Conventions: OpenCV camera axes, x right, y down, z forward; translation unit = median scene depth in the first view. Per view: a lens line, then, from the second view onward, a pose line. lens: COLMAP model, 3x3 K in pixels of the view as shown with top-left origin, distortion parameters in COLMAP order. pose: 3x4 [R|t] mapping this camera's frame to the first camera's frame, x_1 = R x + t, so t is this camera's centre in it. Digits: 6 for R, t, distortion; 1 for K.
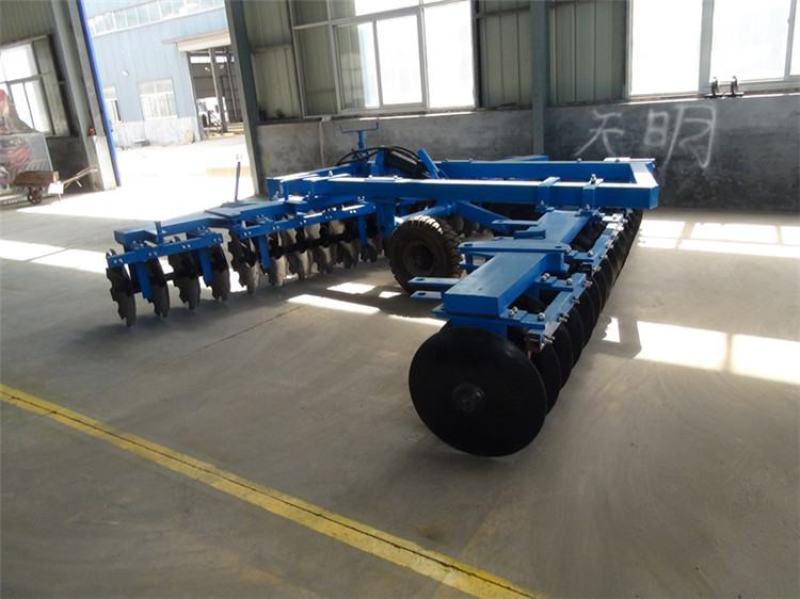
lens RADIAL K [[644.8, 0, 400.0], [0, 644.8, 299.5], [0, 0, 1]] dist [-0.002072, 0.001503]
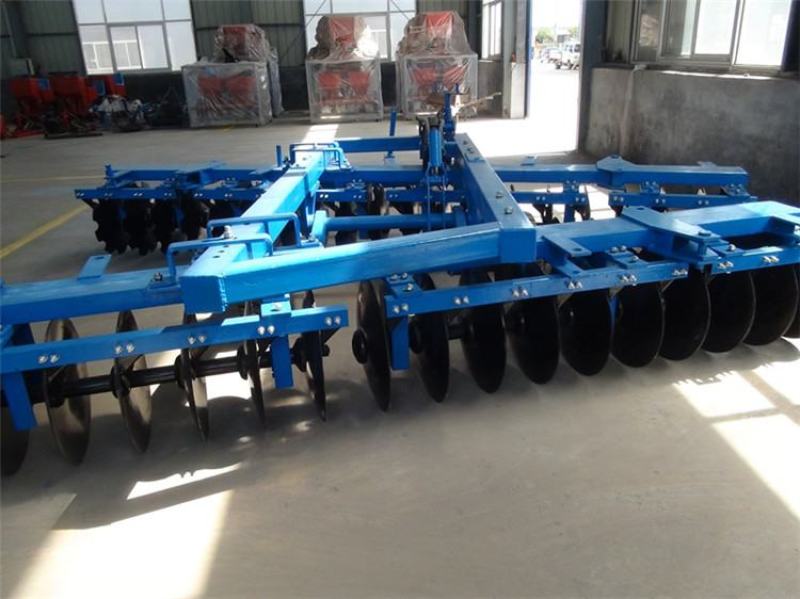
lens RADIAL K [[644.8, 0, 400.0], [0, 644.8, 299.5], [0, 0, 1]] dist [-0.002072, 0.001503]
pose [[0.640187, 0.331969, -0.692790, 0.629522], [-0.251351, 0.942690, 0.219449, -0.228609], [0.725936, 0.033645, 0.686939, 0.548638]]
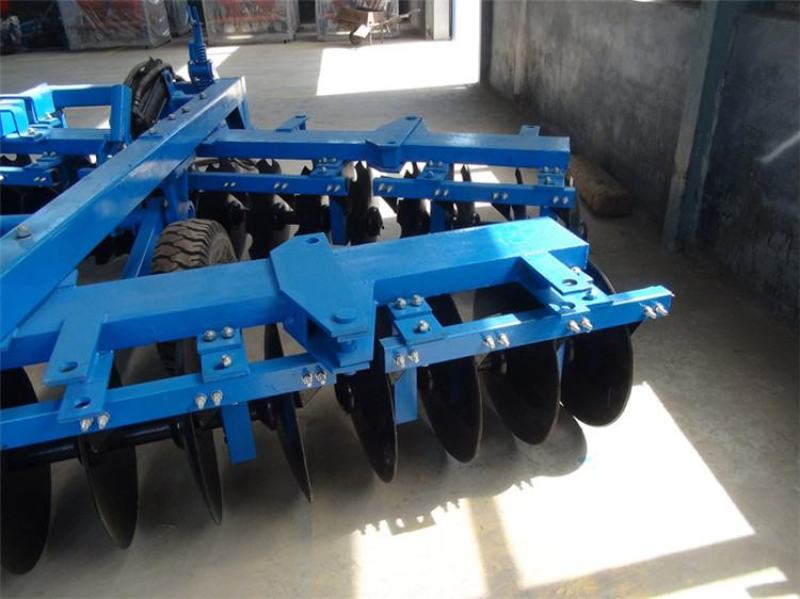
lens RADIAL K [[652.4, 0, 400.0], [0, 652.4, 299.5], [0, 0, 1]] dist [-0.003023, 0.001938]
pose [[0.667785, 0.400367, -0.627510, 0.602997], [-0.250251, 0.914712, 0.317296, -0.329019], [0.701026, -0.054850, 0.711023, 0.889753]]
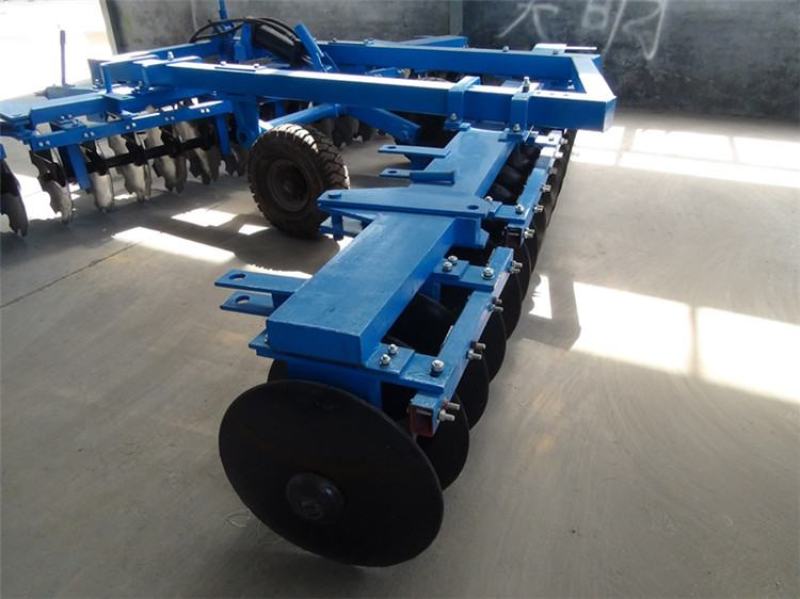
lens RADIAL K [[648.7, 0, 400.0], [0, 648.7, 299.5], [0, 0, 1]] dist [-0.005445, -0.002797]
pose [[0.992056, -0.014278, 0.124988, 0.056016], [-0.008713, 0.983354, 0.181493, -0.063755], [-0.125498, -0.181140, 0.975417, 0.221139]]
